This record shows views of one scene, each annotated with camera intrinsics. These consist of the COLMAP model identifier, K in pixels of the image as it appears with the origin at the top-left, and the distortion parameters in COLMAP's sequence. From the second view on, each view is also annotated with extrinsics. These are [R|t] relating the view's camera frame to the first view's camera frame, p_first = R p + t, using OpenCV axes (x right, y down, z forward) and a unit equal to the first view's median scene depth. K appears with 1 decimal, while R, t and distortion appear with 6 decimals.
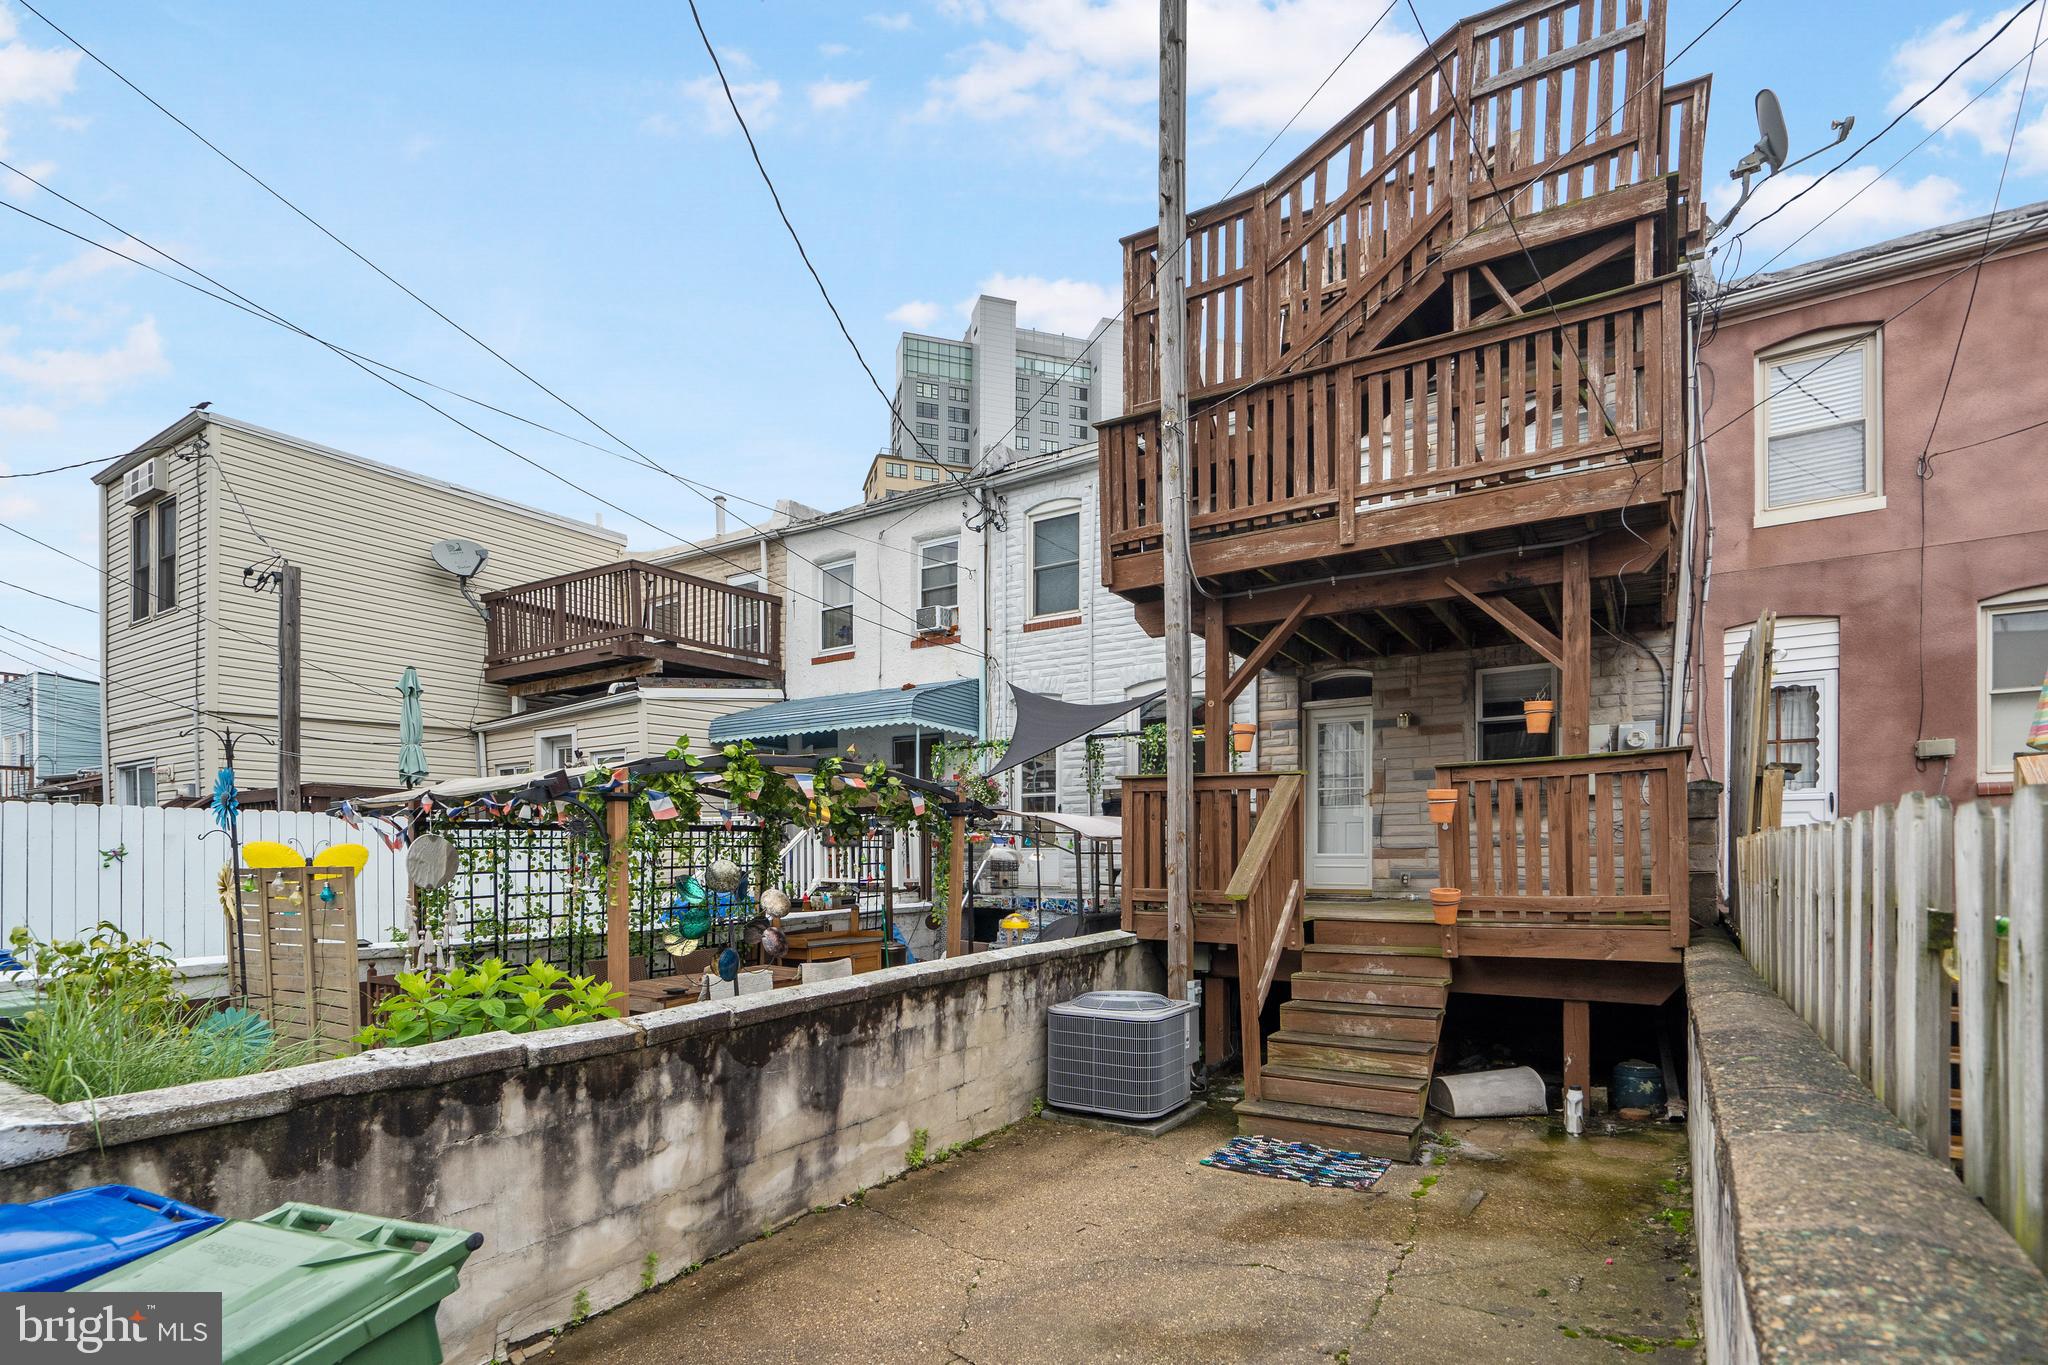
lens RADIAL K [[939.5, 0, 1027.1], [0, 939.5, 692.6], [0, 0, 1]] dist [-0.010744, 0.002189]
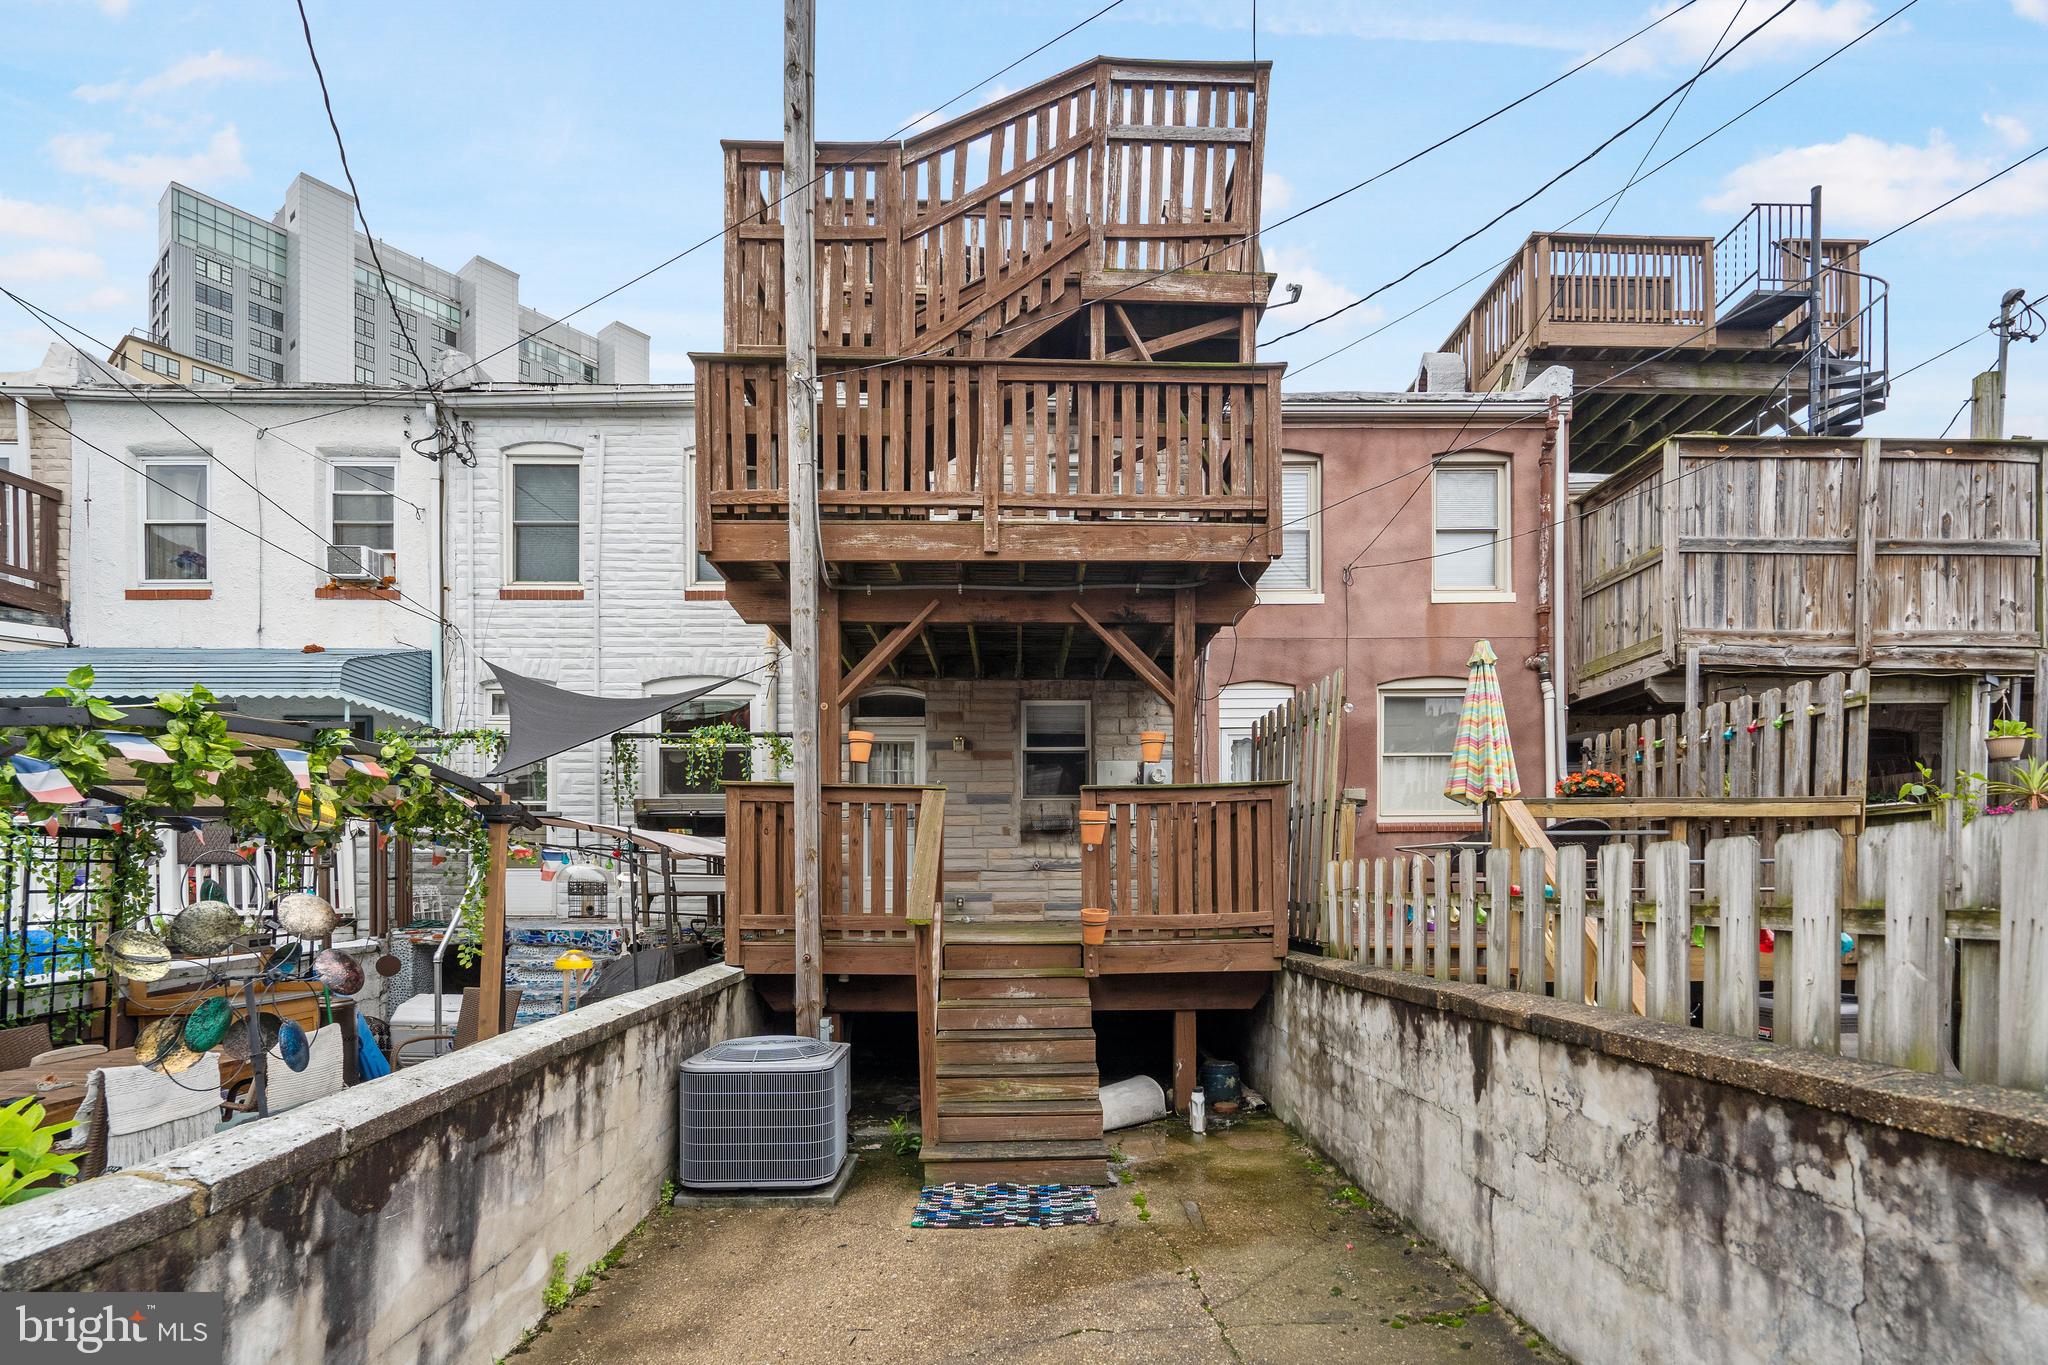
lens RADIAL K [[982.9, 0, 1059.3], [0, 982.9, 757.9], [0, 0, 1]] dist [-0.009285, 0.004984]
pose [[0.837716, 0.067209, 0.541955, -0.115801], [-0.093040, 0.995454, 0.020367, 0.020987], [-0.538122, -0.067485, 0.840161, 0.101394]]
